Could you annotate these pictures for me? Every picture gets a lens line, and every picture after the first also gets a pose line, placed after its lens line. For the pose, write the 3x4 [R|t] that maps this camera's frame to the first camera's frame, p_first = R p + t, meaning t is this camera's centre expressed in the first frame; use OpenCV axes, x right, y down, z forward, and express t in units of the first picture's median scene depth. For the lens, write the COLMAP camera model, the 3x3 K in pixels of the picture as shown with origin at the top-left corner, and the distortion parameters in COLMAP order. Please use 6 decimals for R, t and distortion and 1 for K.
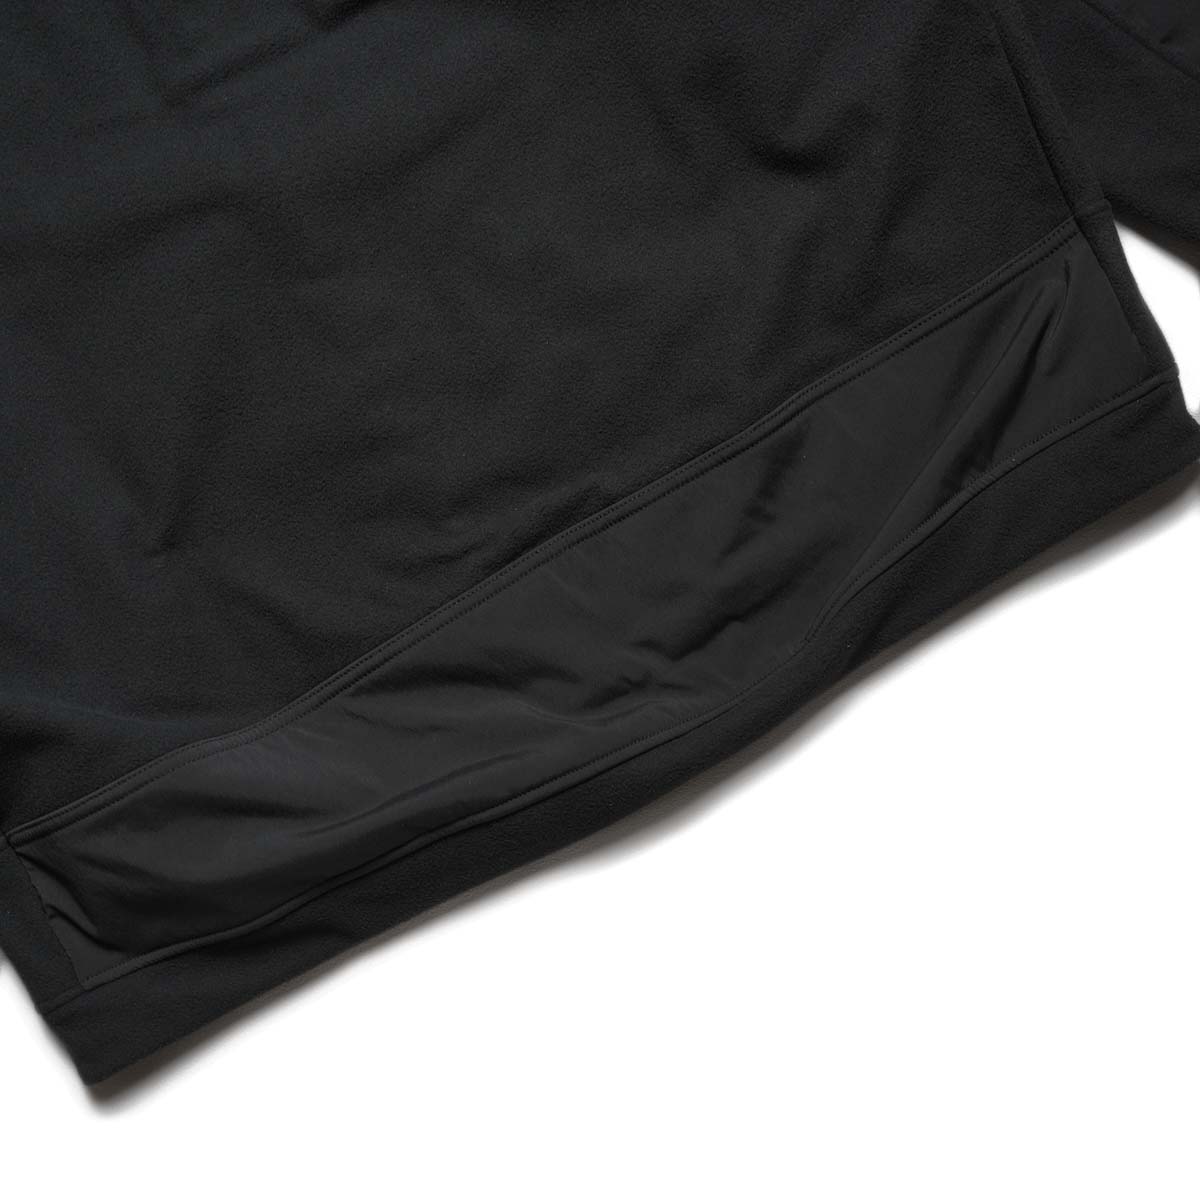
lens RADIAL K [[1439.0, 0, 600.0], [0, 1439.0, 600.0], [0, 0, 1]] dist [-0.014171, 0.067068]
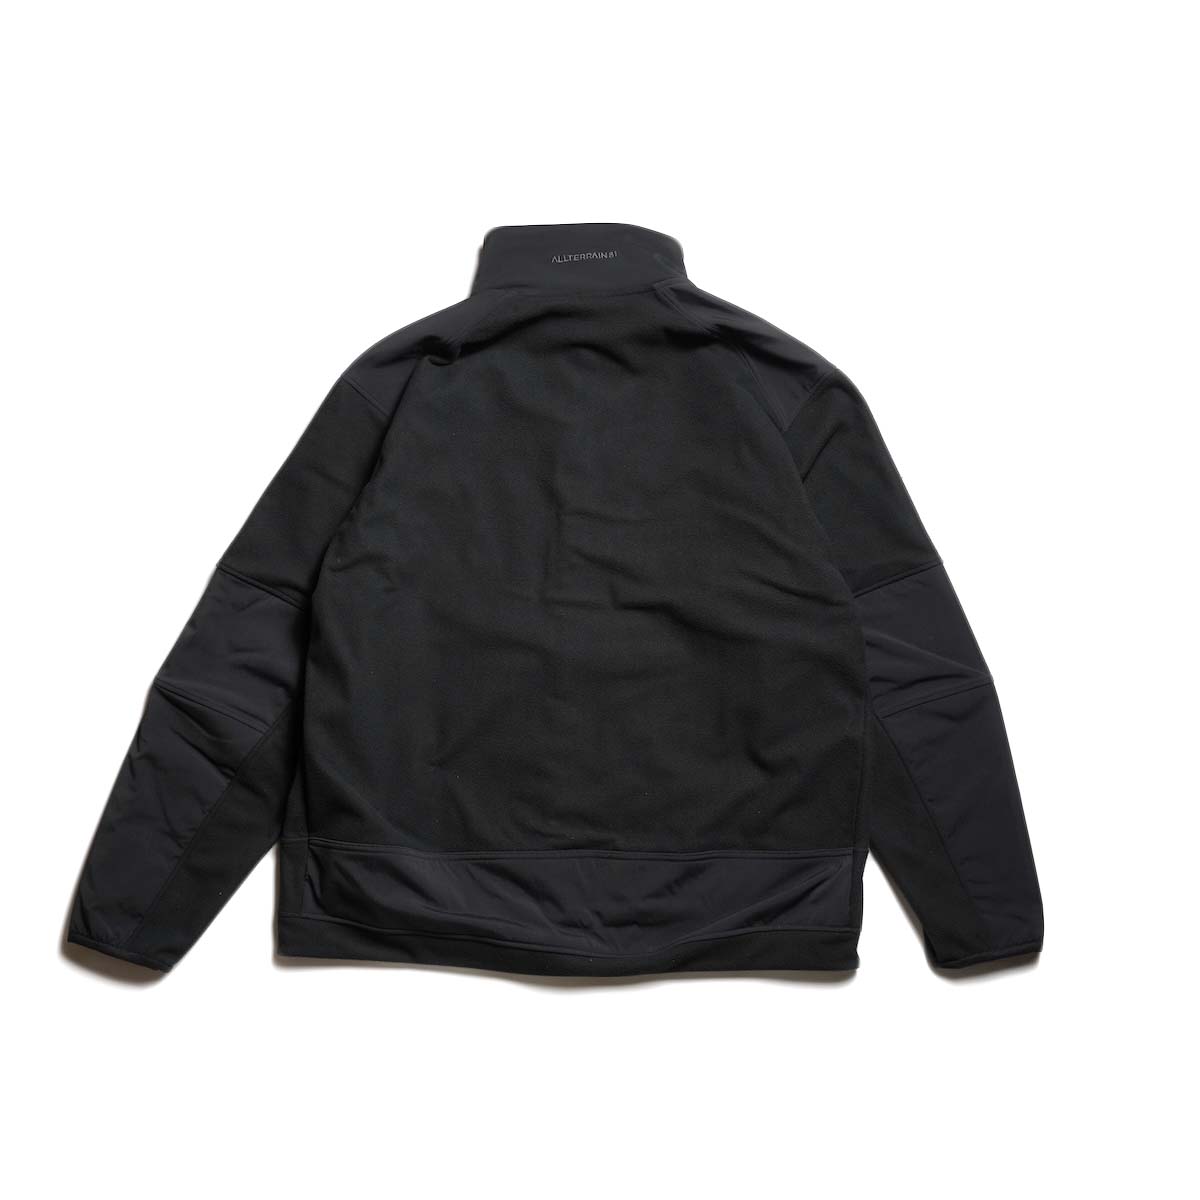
lens RADIAL K [[1439.0, 0, 600.0], [0, 1439.0, 600.0], [0, 0, 1]] dist [-0.014171, 0.067068]
pose [[0.857444, 0.508566, -0.078421, -0.037448], [-0.514565, 0.846344, -0.137571, -0.076354], [-0.003593, 0.158312, 0.987383, -1.299002]]
